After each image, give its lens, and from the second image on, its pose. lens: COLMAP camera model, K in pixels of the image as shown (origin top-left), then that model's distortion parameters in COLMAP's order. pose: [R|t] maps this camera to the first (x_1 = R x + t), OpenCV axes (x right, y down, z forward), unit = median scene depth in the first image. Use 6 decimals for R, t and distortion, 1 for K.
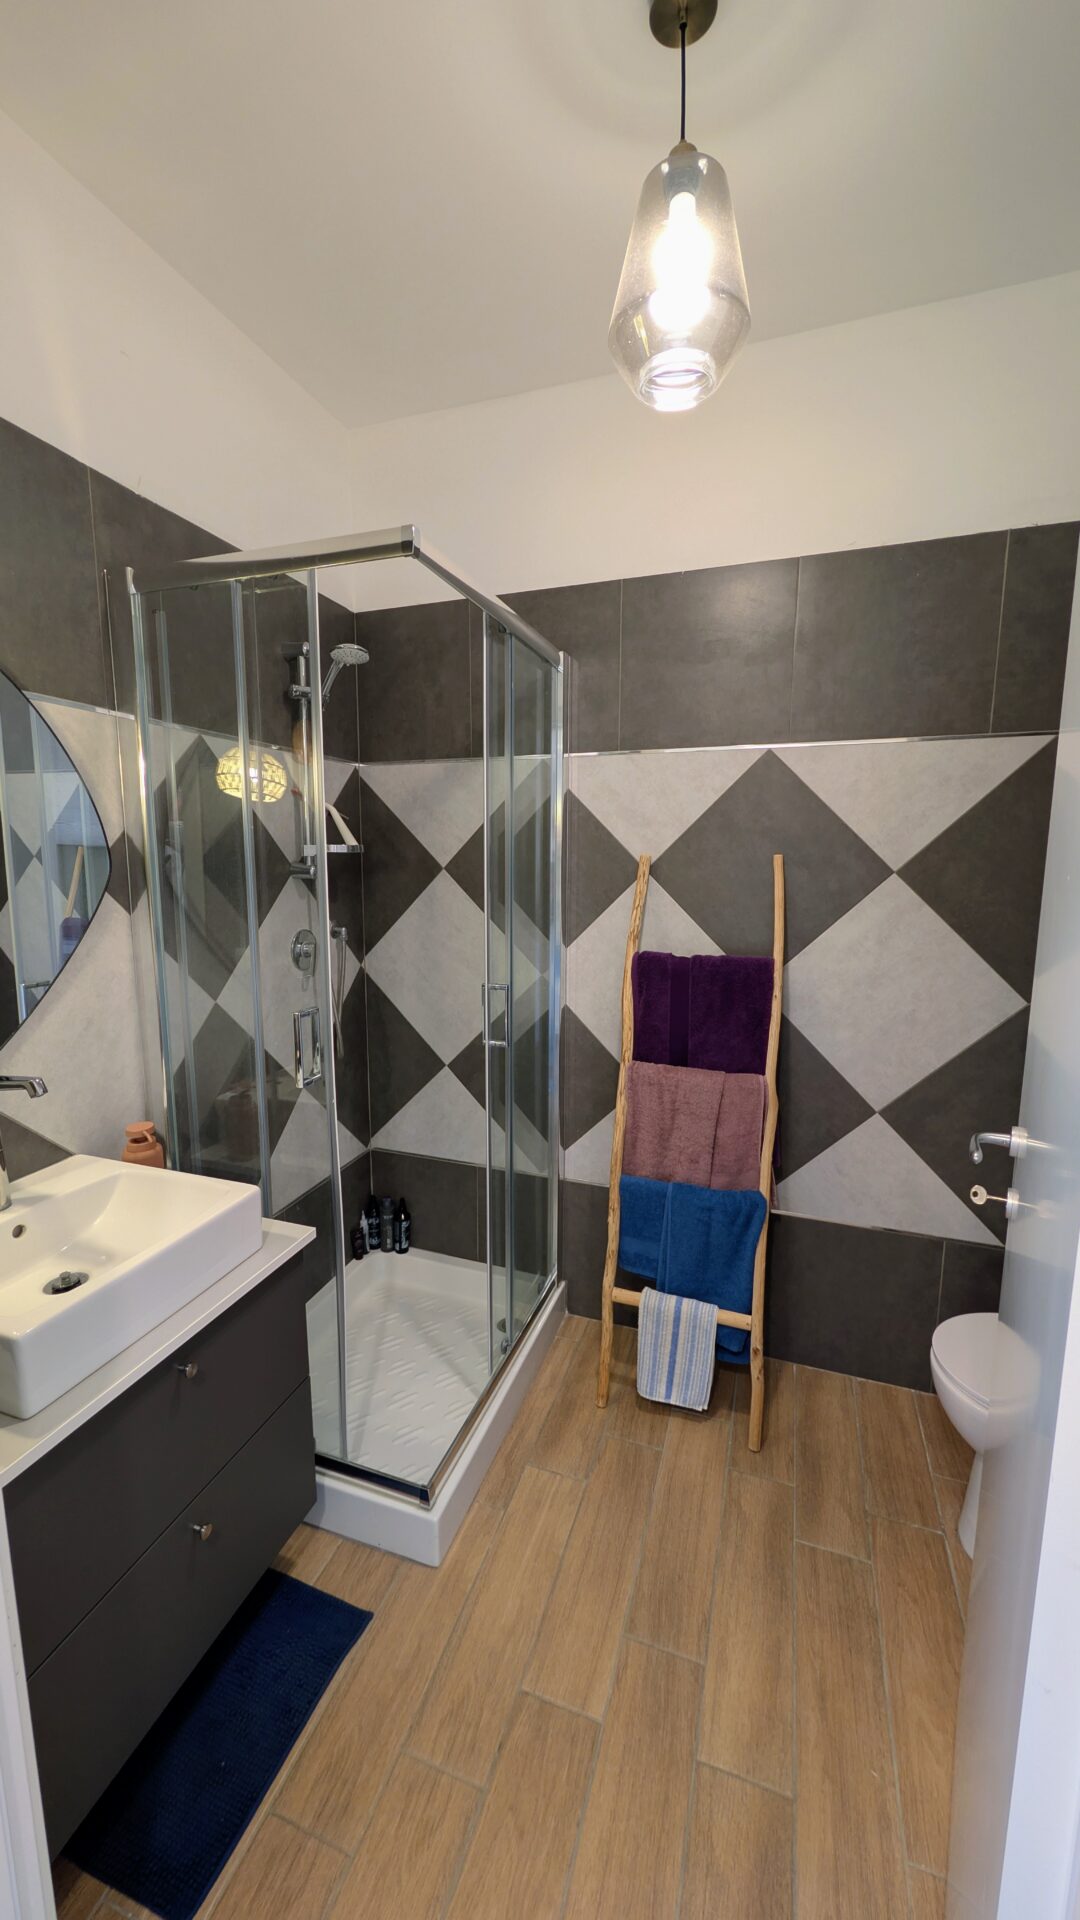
lens RADIAL K [[718.4, 0, 551.4], [0, 718.4, 970.5], [0, 0, 1]] dist [0.003243, -0.000543]
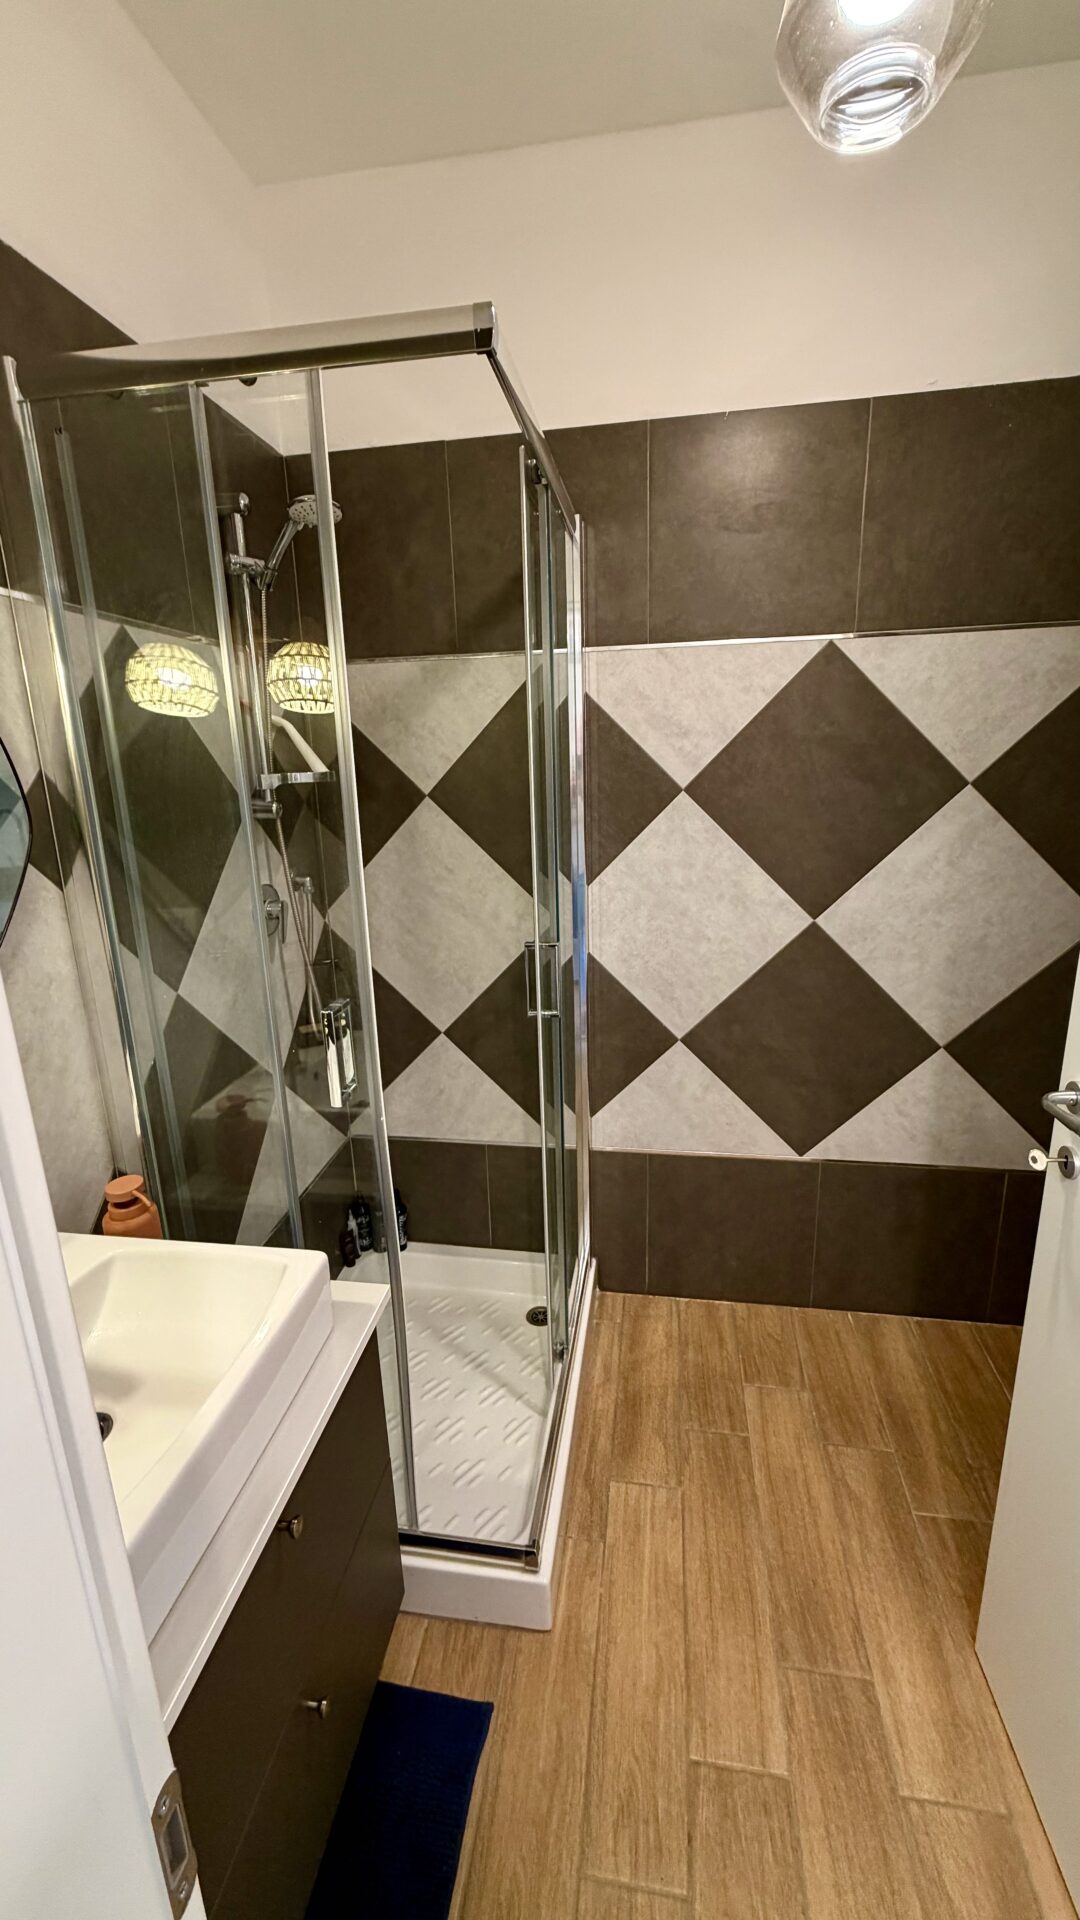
lens RADIAL K [[745.3, 0, 536.5], [0, 745.3, 952.2], [0, 0, 1]] dist [0.002779, -0.000102]
pose [[0.983490, -0.075958, 0.164249, -0.226602], [0.059426, 0.992871, 0.103326, -0.059081], [-0.170927, -0.091859, 0.980992, 0.176753]]
